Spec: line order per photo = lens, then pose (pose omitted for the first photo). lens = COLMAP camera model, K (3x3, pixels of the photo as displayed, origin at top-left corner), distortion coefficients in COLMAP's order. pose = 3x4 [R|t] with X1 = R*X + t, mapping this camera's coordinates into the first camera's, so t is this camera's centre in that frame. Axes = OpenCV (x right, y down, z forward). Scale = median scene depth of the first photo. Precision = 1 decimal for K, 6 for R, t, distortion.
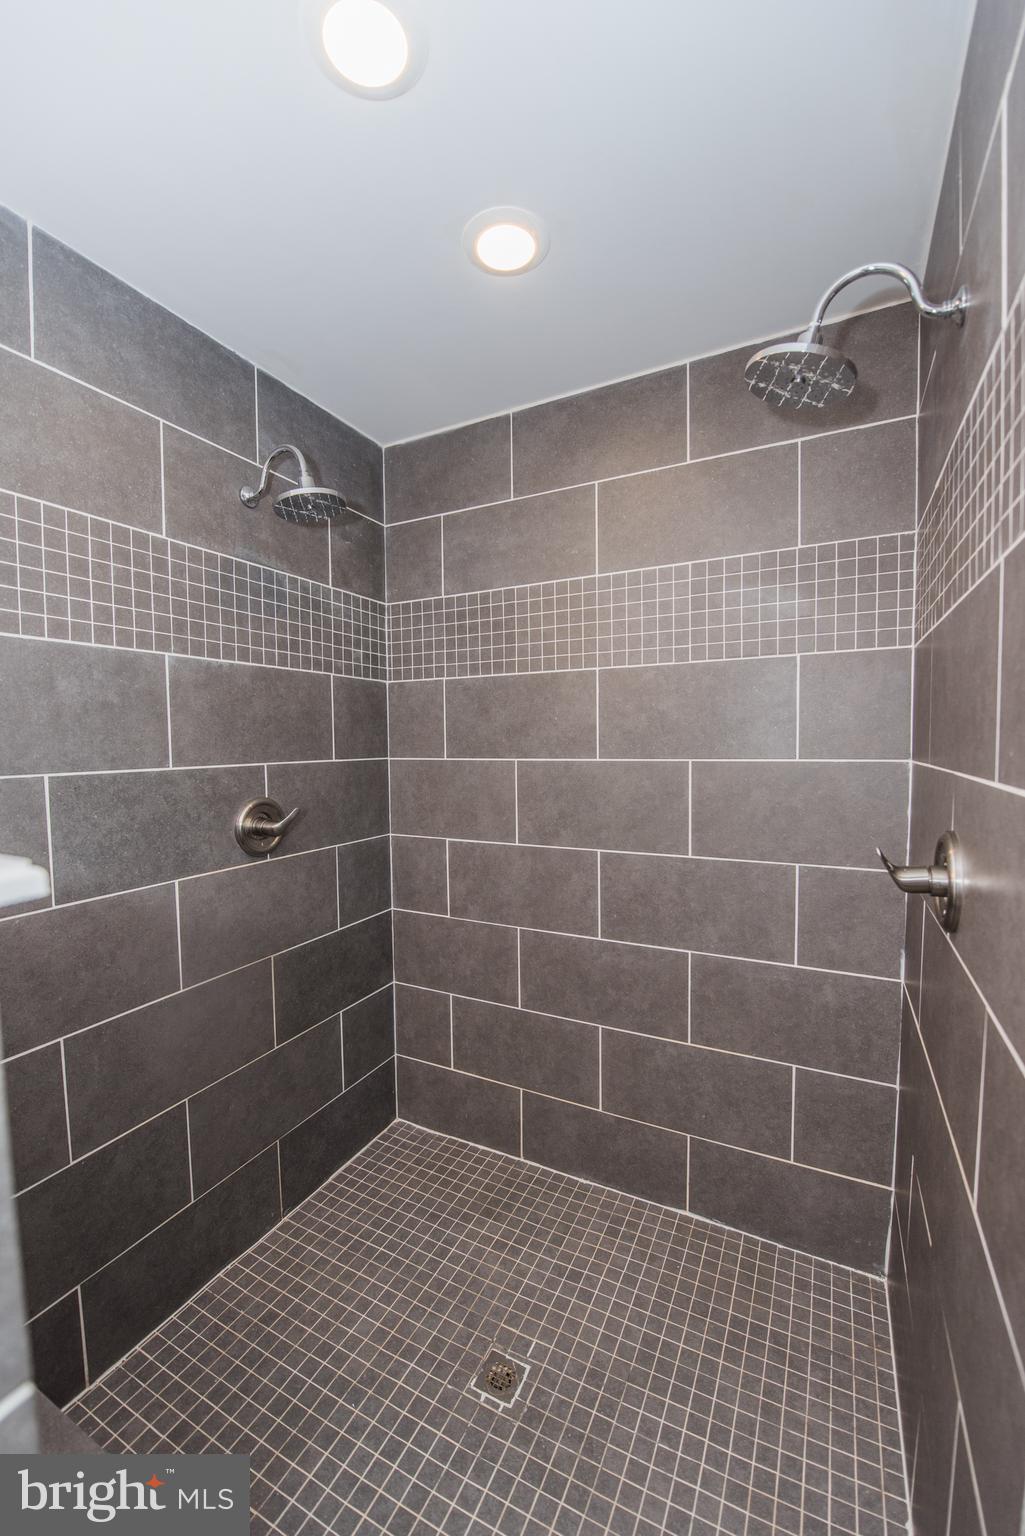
lens RADIAL K [[623.8, 0, 514.7], [0, 623.8, 771.2], [0, 0, 1]] dist [-0.015864, -0.001532]
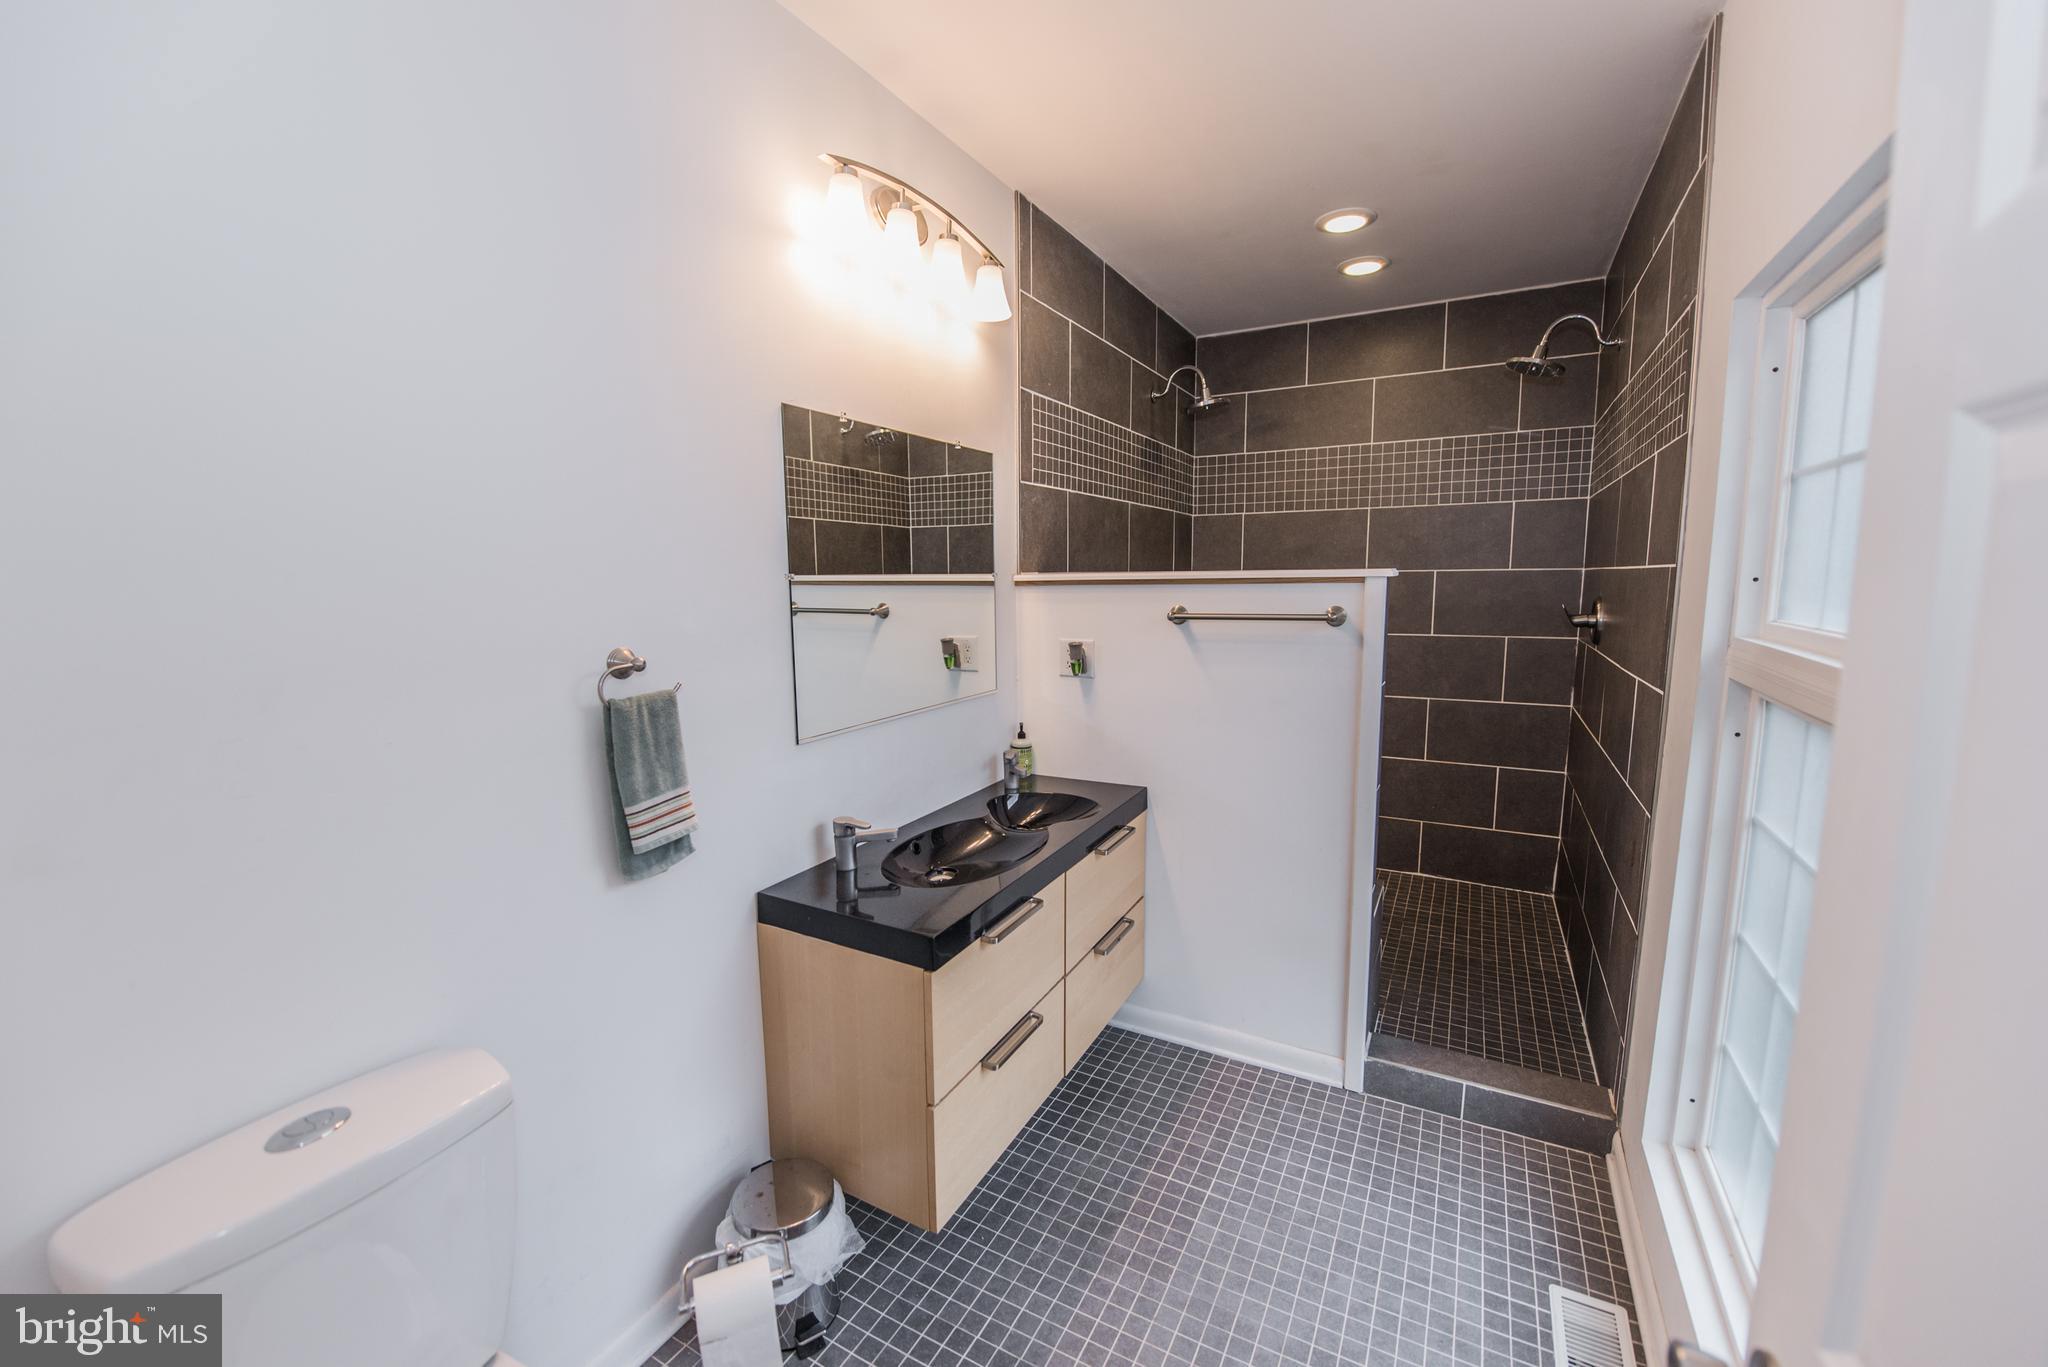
lens RADIAL K [[831.8, 0, 1023.4], [0, 831.8, 684.4], [0, 0, 1]] dist [-0.015864, -0.001532]
pose [[0.999497, 0.005186, -0.031273, -0.625444], [-0.002734, 0.996955, 0.077934, 0.099533], [0.031582, -0.077809, 0.996468, -1.009788]]
